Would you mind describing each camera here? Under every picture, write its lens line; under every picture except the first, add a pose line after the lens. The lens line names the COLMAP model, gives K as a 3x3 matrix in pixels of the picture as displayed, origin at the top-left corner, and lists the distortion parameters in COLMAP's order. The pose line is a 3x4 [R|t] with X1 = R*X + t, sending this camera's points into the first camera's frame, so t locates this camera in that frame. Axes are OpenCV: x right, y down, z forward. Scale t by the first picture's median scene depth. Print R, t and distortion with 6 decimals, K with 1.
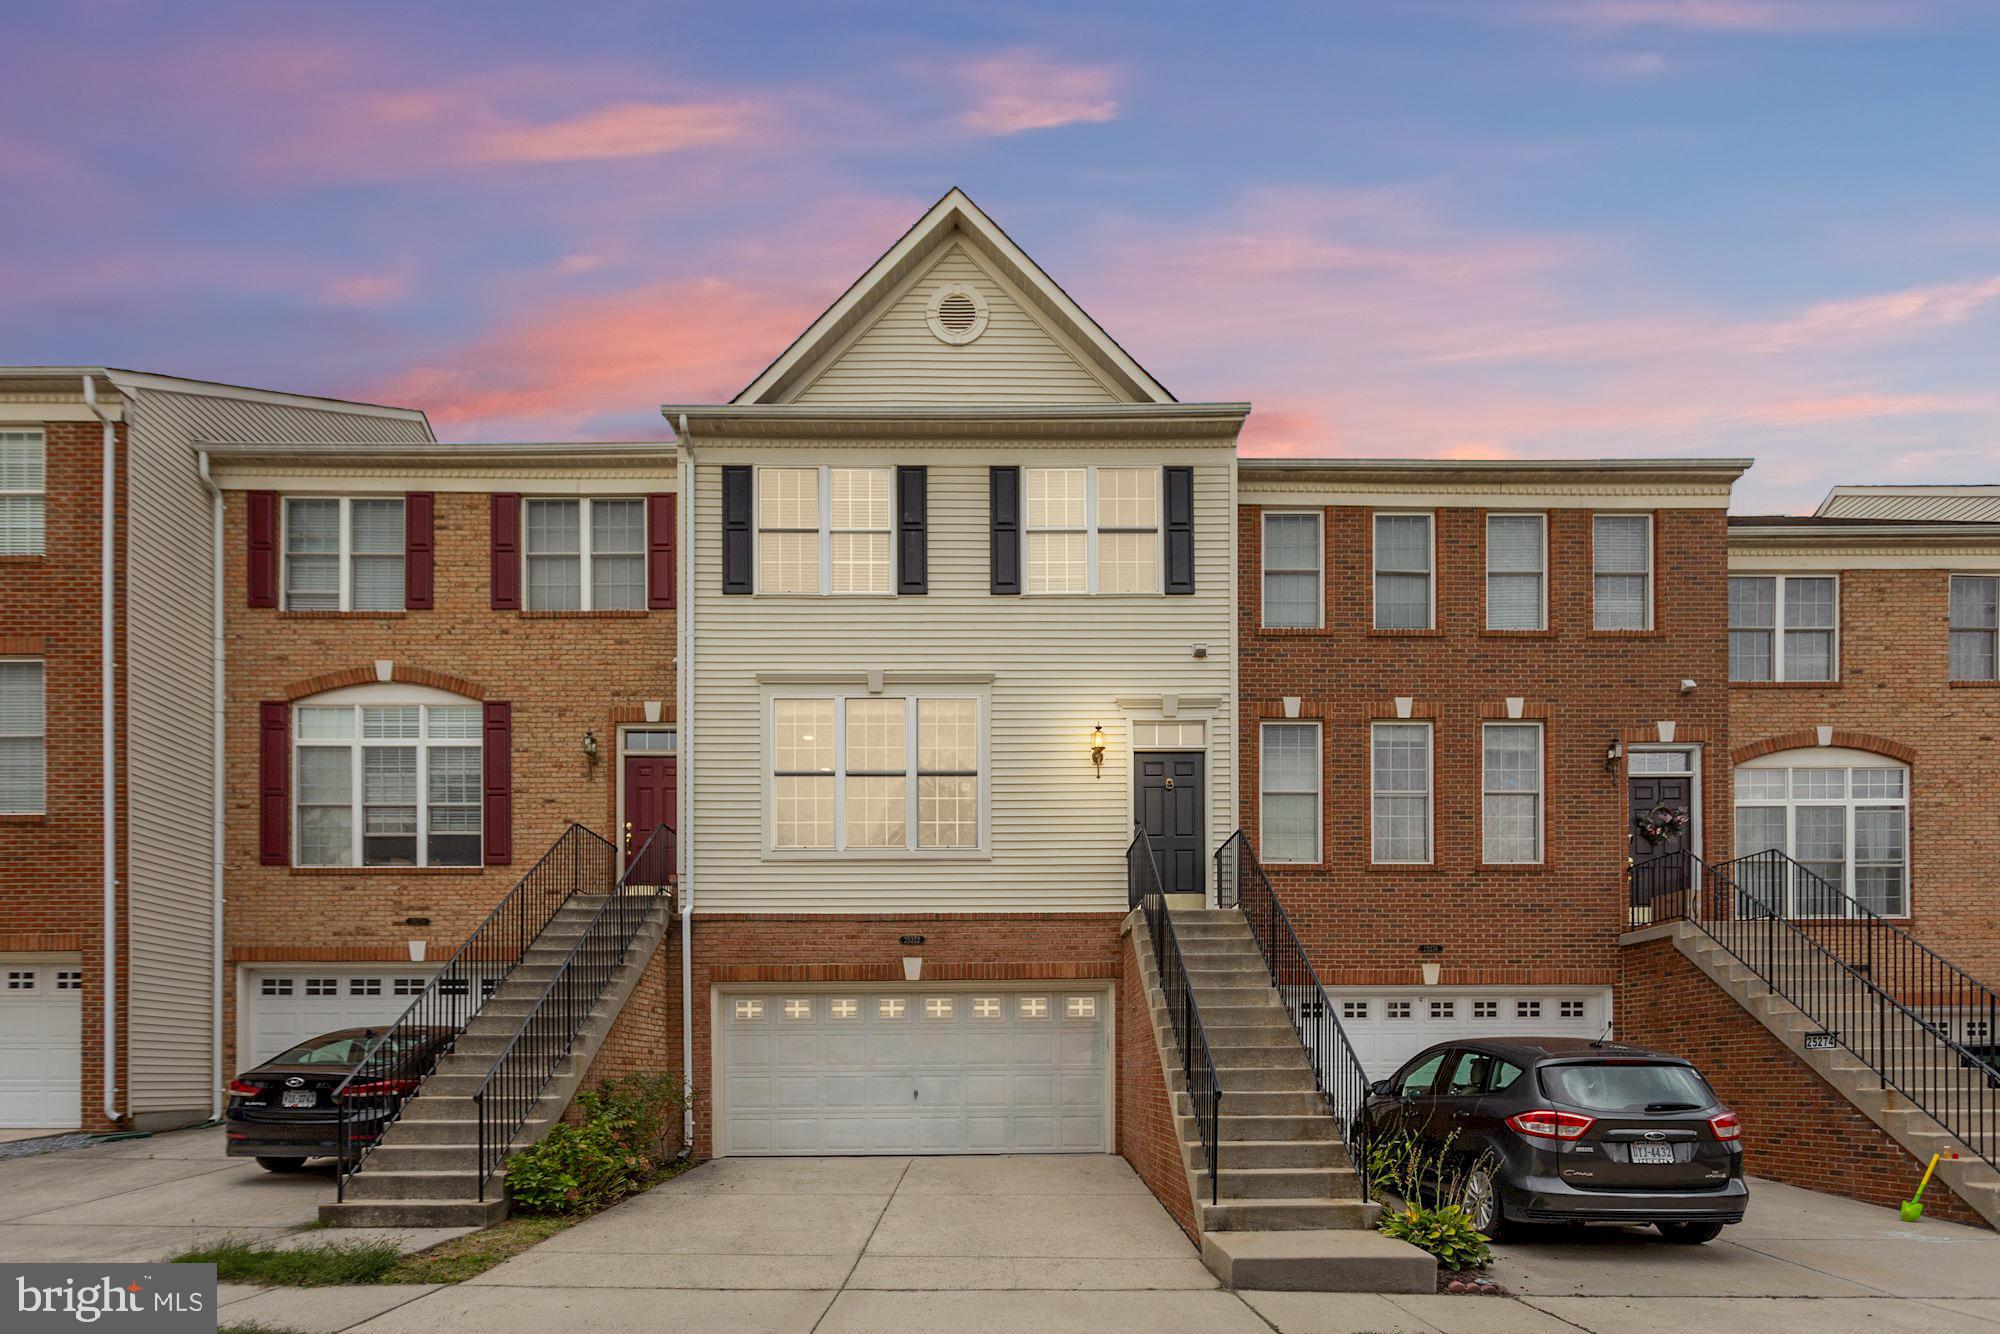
lens RADIAL K [[945.2, 0, 1005.1], [0, 945.2, 652.7], [0, 0, 1]] dist [-0.000664, 0.001604]
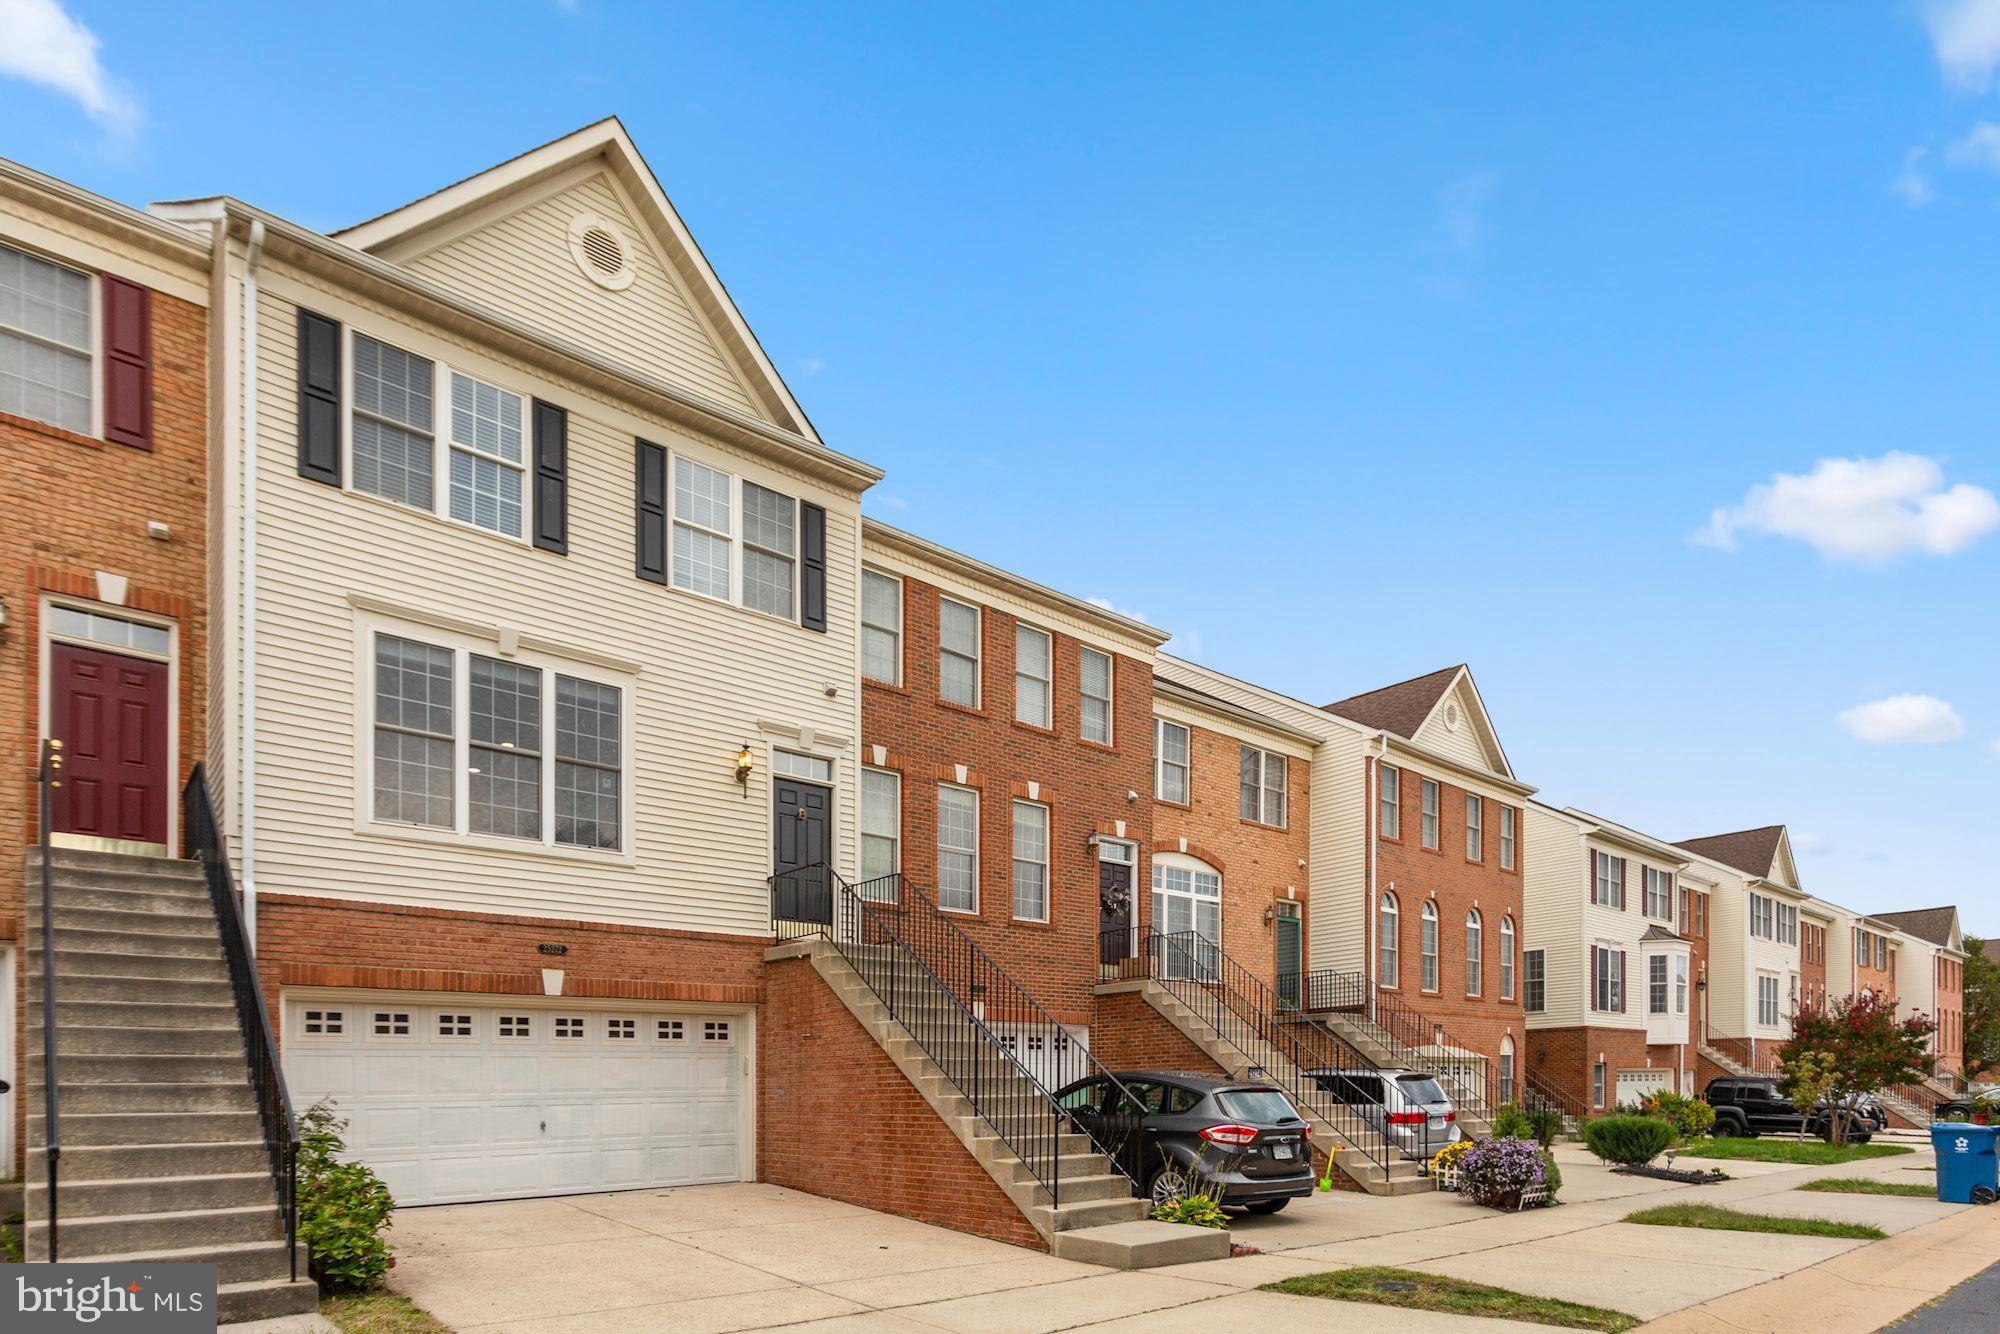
lens RADIAL K [[947.8, 0, 999.2], [0, 947.8, 574.0], [0, 0, 1]] dist [-0.000391, 0.001607]
pose [[0.777437, 0.297375, 0.554220, -0.307800], [-0.249941, 0.954674, -0.161637, -0.001616], [-0.577166, -0.012860, 0.816525, 0.006796]]
